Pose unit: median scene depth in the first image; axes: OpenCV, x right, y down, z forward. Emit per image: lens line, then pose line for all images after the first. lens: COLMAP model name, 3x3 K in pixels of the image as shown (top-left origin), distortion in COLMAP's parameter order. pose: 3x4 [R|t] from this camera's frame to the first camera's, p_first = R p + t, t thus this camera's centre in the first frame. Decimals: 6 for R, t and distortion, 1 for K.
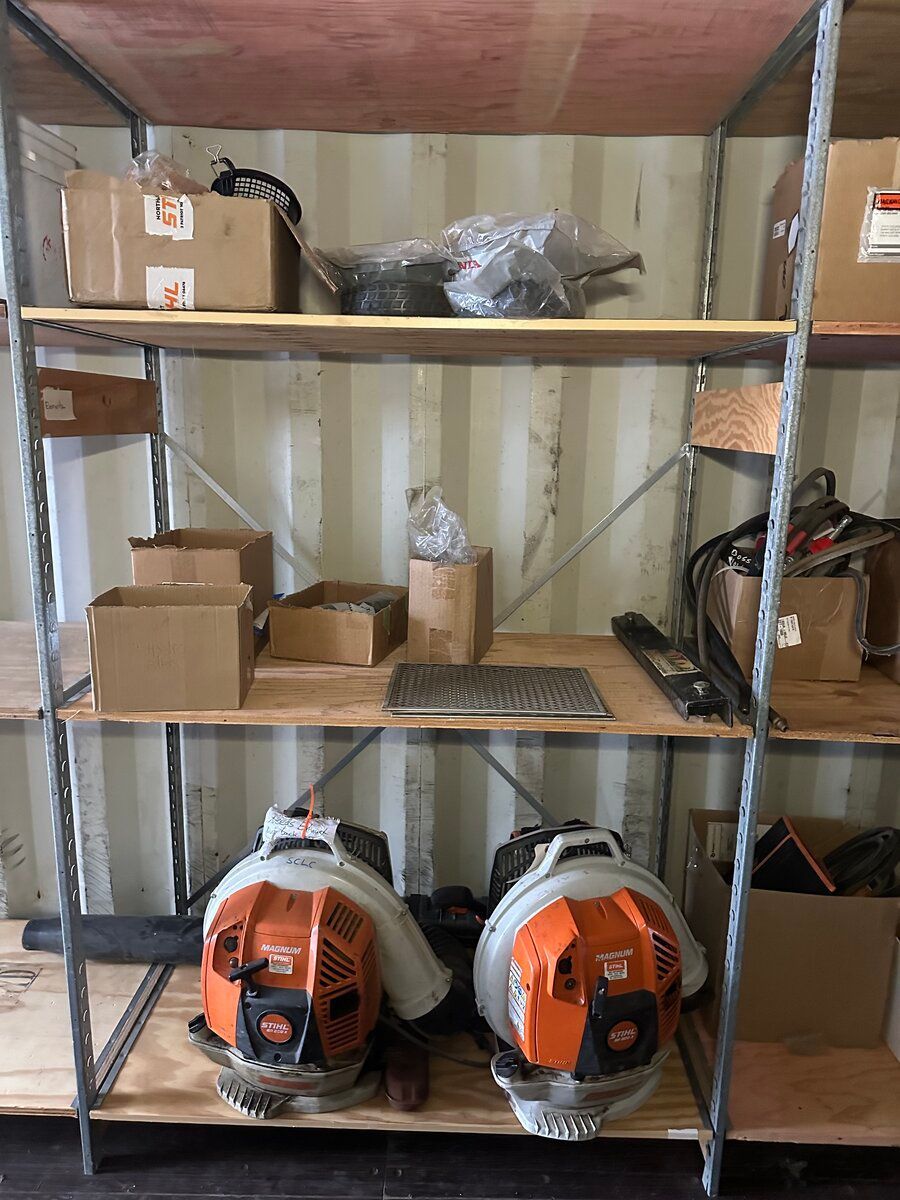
lens RADIAL K [[844.8, 0, 445.4], [0, 844.8, 605.3], [0, 0, 1]] dist [0.044996, -0.053417]
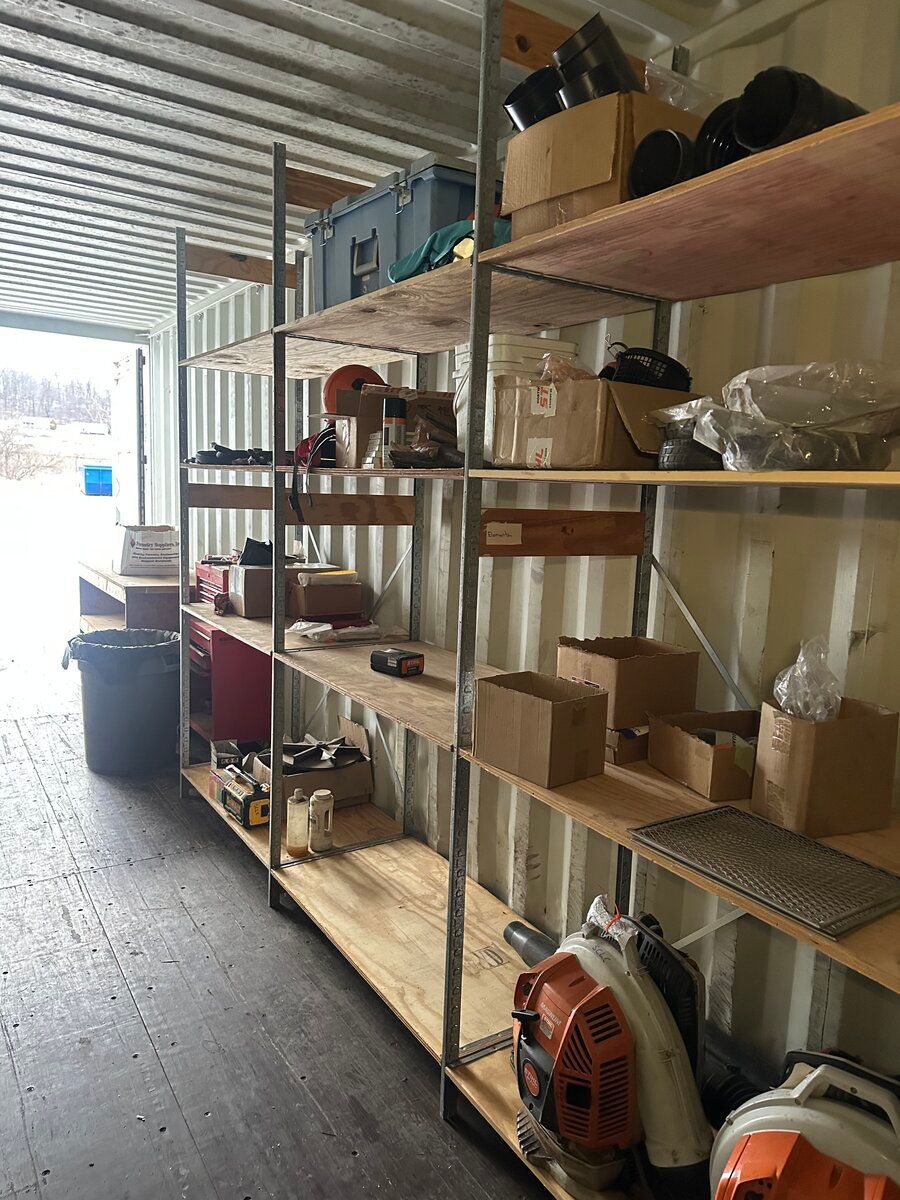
lens RADIAL K [[844.8, 0, 442.8], [0, 844.8, 603.0], [0, 0, 1]] dist [0.044996, -0.053417]
pose [[0.541377, 0.112808, -0.833178, 0.576450], [-0.204914, 0.978780, -0.000626, -0.092737], [0.815427, 0.171068, 0.553005, 0.159297]]
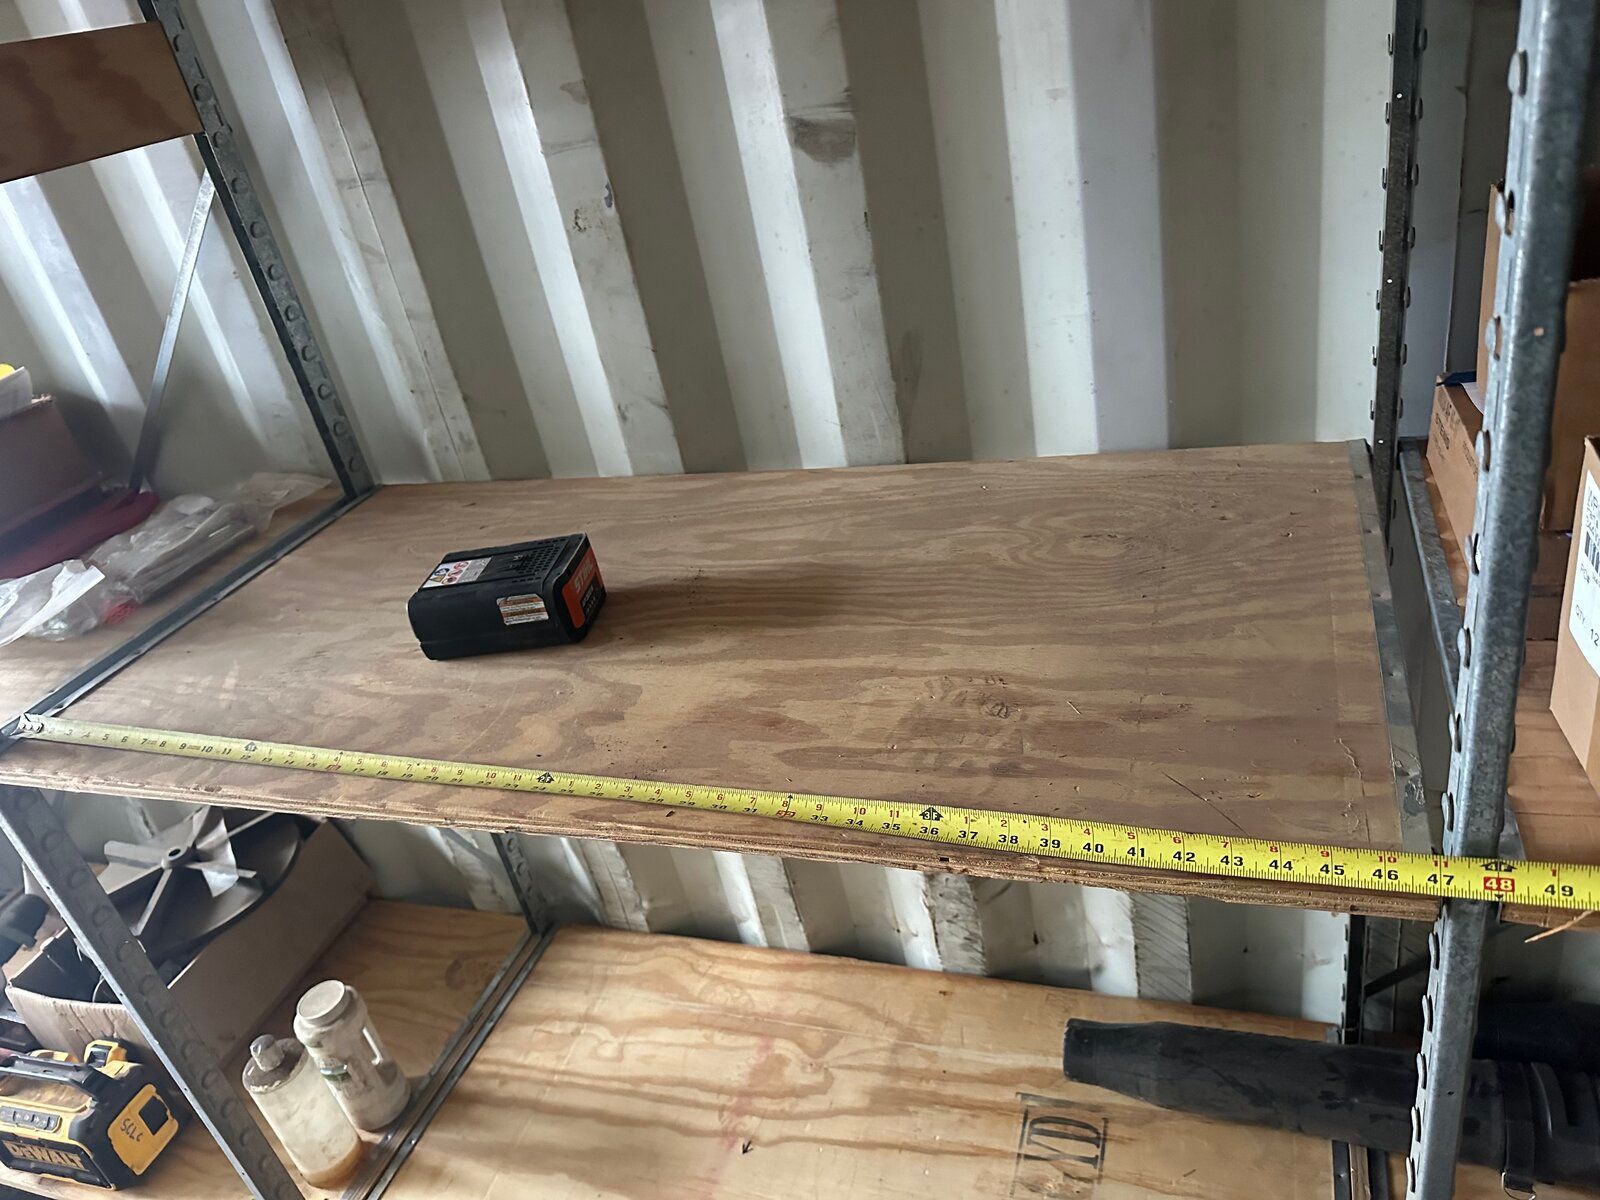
lens RADIAL K [[1126.4, 0, 783.8], [0, 1126.4, 617.7], [0, 0, 1]] dist [0.044996, -0.053417]
pose [[0.922722, -0.026524, -0.384553, -0.470634], [0.147794, 0.945731, 0.289396, -0.112075], [0.356008, -0.323866, 0.876567, 0.524056]]
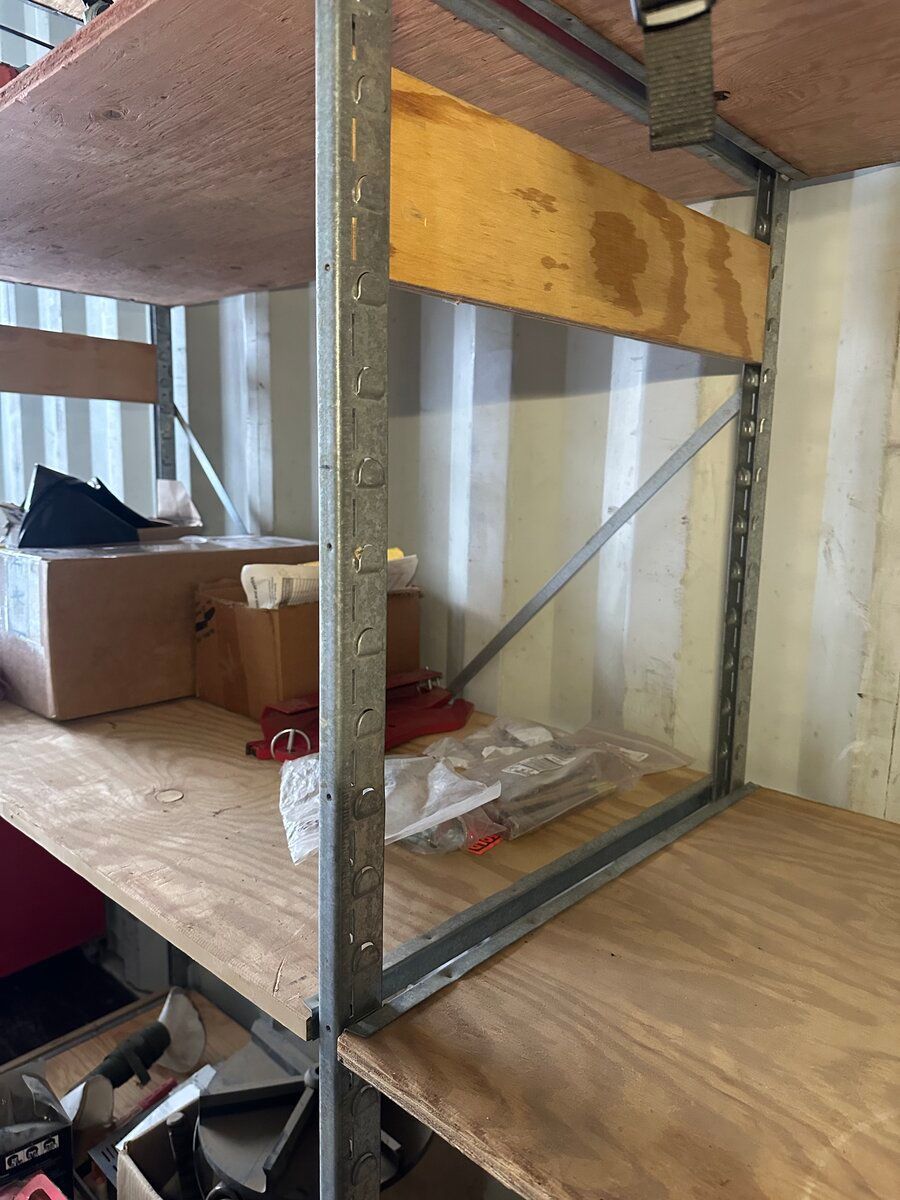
lens RADIAL K [[844.8, 0, 412.7], [0, 844.8, 607.0], [0, 0, 1]] dist [0.044996, -0.053417]
pose [[0.736474, 0.096589, -0.669535, -0.955527], [-0.138821, 0.990269, -0.009842, -0.074147], [0.662069, 0.100194, 0.742715, 0.666523]]
